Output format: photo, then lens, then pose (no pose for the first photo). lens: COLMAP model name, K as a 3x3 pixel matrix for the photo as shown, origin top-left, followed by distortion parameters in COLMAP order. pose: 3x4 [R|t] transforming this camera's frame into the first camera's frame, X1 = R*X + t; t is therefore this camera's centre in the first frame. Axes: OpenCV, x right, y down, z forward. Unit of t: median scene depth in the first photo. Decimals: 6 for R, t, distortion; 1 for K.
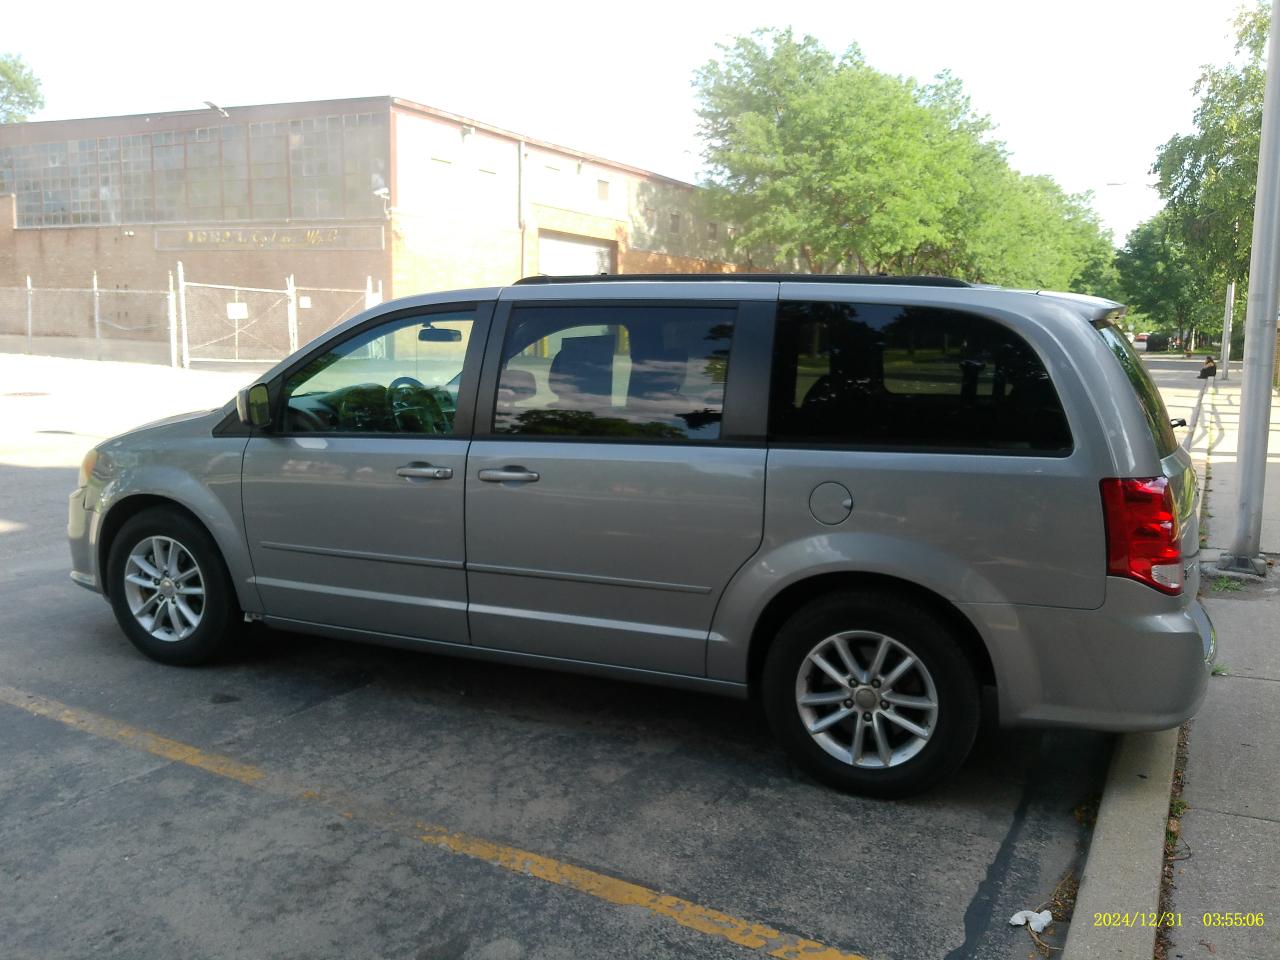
lens RADIAL K [[1048.9, 0, 644.9], [0, 1048.9, 483.1], [0, 0, 1]] dist [0.050192, -0.128782]
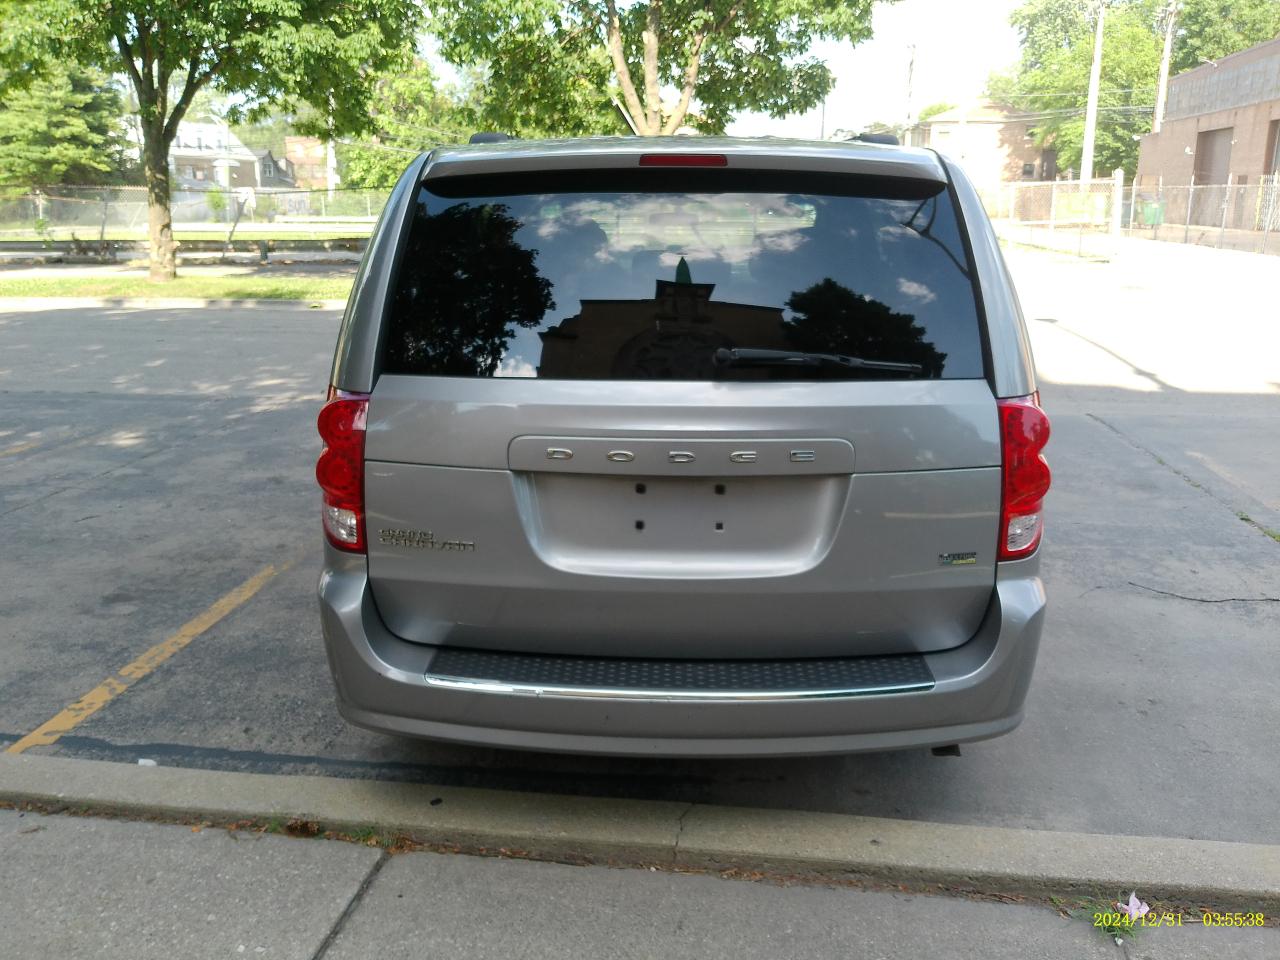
lens RADIAL K [[1048.9, 0, 651.9], [0, 1048.9, 478.2], [0, 0, 1]] dist [0.050192, -0.128782]
pose [[0.361601, 0.211407, -0.908048, 1.034653], [-0.132135, 0.975742, 0.174549, -0.085391], [0.922922, 0.056868, 0.380764, 0.753527]]
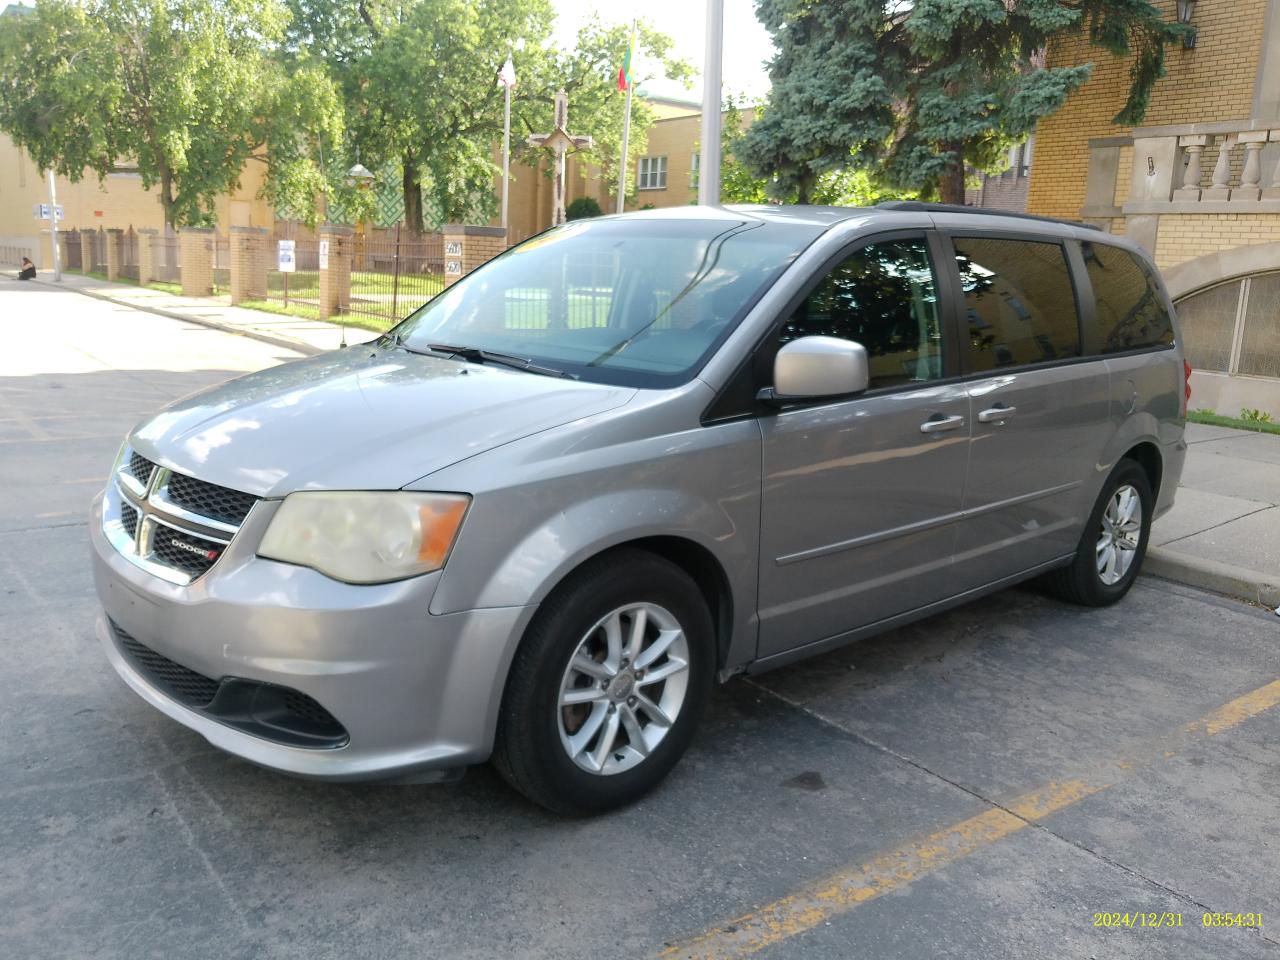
lens RADIAL K [[1048.9, 0, 652.2], [0, 1048.9, 484.2], [0, 0, 1]] dist [0.050192, -0.128782]
pose [[0.415138, -0.187362, 0.890256, -1.139824], [0.100430, 0.982020, 0.159843, -0.129792], [-0.904198, 0.023052, 0.426491, 0.859576]]
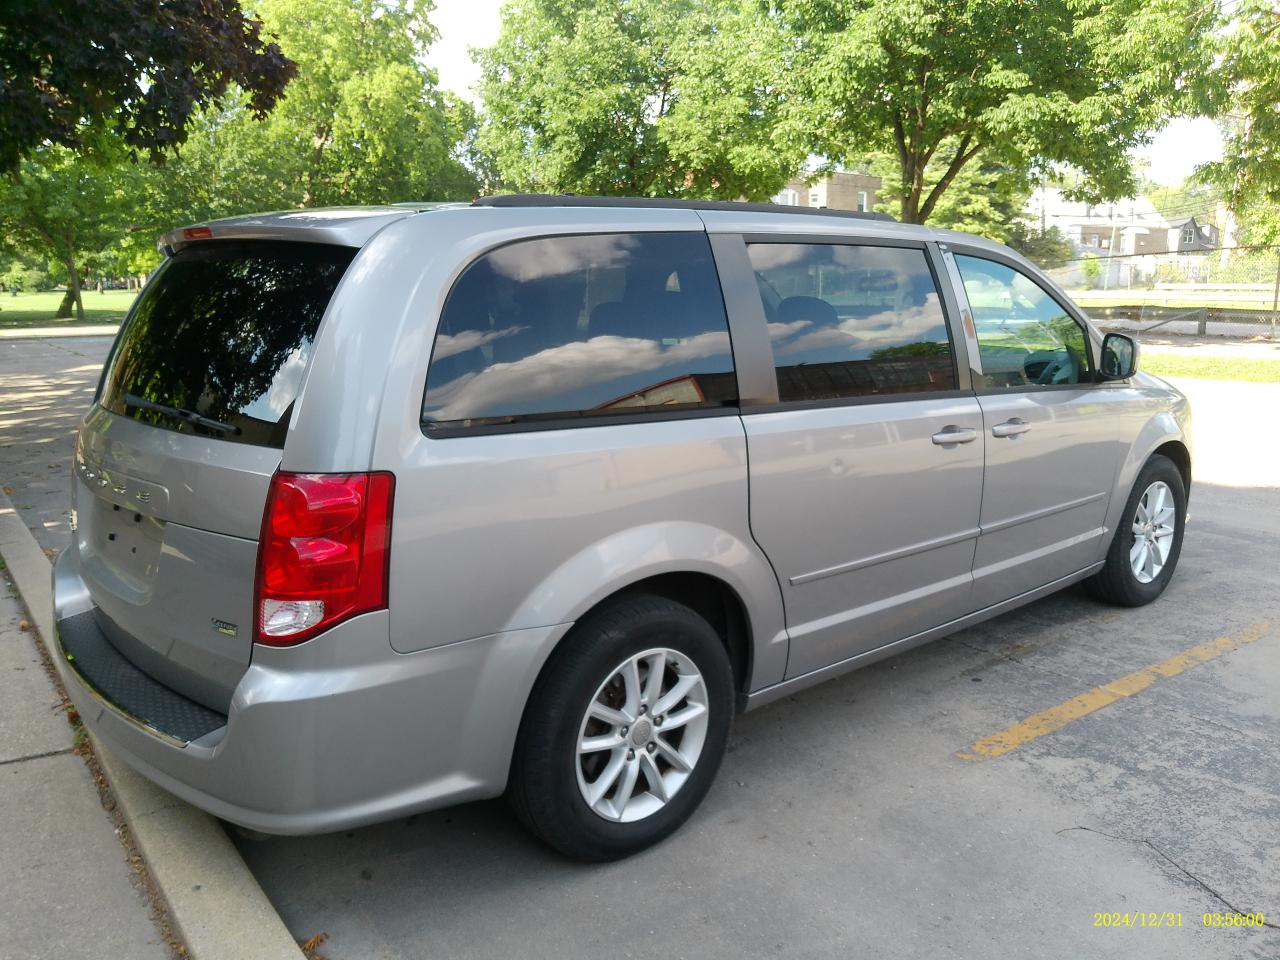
lens RADIAL K [[1048.9, 0, 662.1], [0, 1048.9, 474.7], [0, 0, 1]] dist [0.050192, -0.128782]
pose [[-0.428653, 0.147191, -0.891398, 0.967768], [-0.133707, 0.965440, 0.223714, -0.203028], [0.893521, 0.215082, -0.394158, 1.575222]]
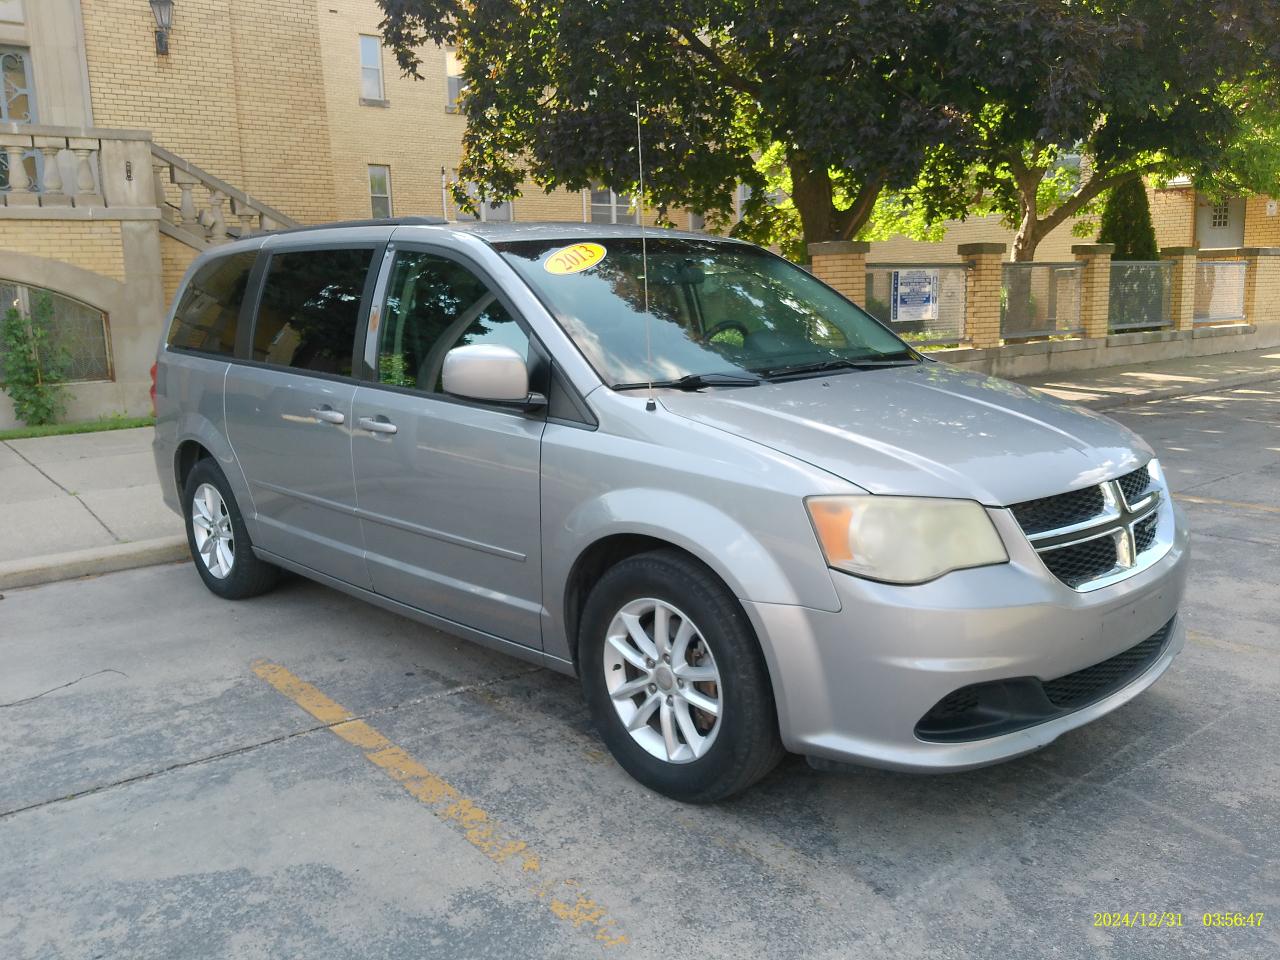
lens RADIAL K [[1048.9, 0, 646.2], [0, 1048.9, 482.9], [0, 0, 1]] dist [0.050192, -0.128782]
pose [[-0.918832, -0.072710, 0.387893, -0.631033], [0.060272, 0.945498, 0.320002, -0.313316], [-0.390019, 0.317408, -0.864371, 2.222524]]
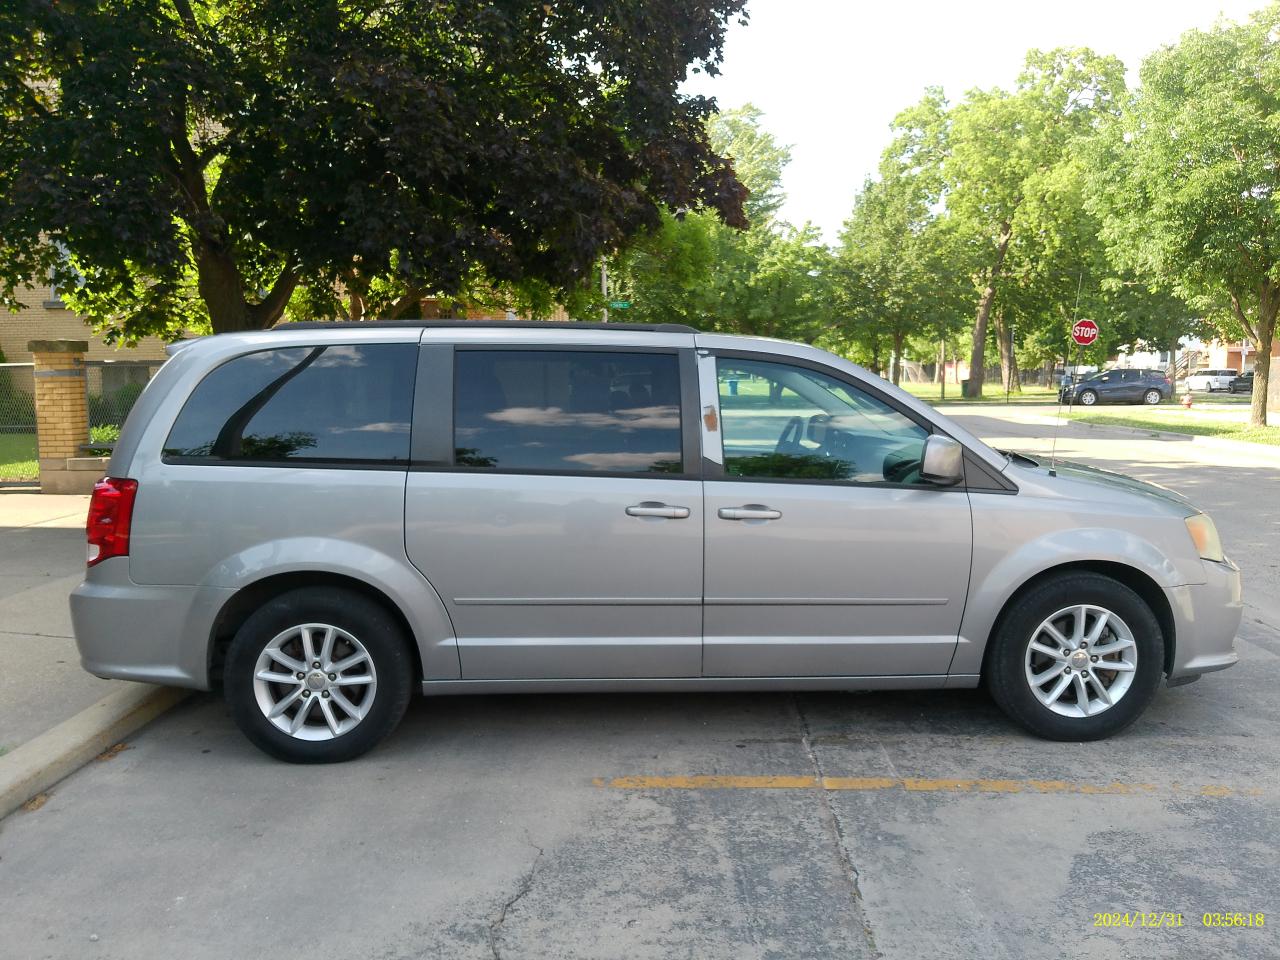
lens RADIAL K [[1048.9, 0, 647.9], [0, 1048.9, 478.1], [0, 0, 1]] dist [0.050192, -0.128782]
pose [[-0.900441, 0.022280, -0.434408, 0.515863], [-0.082450, 0.971840, 0.220748, -0.328823], [0.427093, 0.234587, -0.873247, 2.335109]]
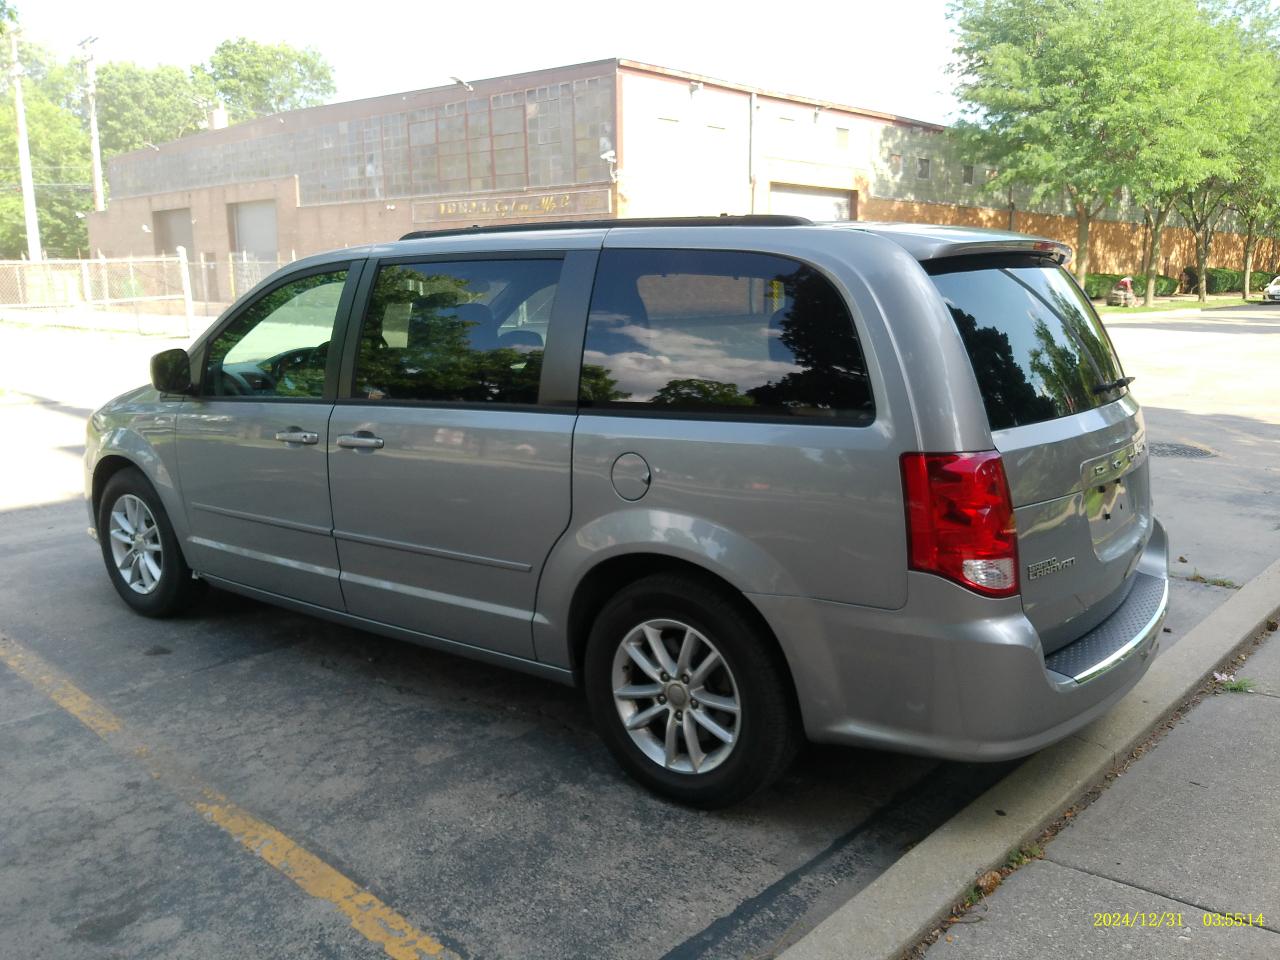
lens RADIAL K [[1048.9, 0, 646.7], [0, 1048.9, 480.4], [0, 0, 1]] dist [0.050192, -0.128782]
pose [[0.967781, 0.017192, -0.251207, 0.364423], [-0.007903, 0.999249, 0.037937, -0.009973], [0.251670, -0.034729, 0.967190, 0.124028]]
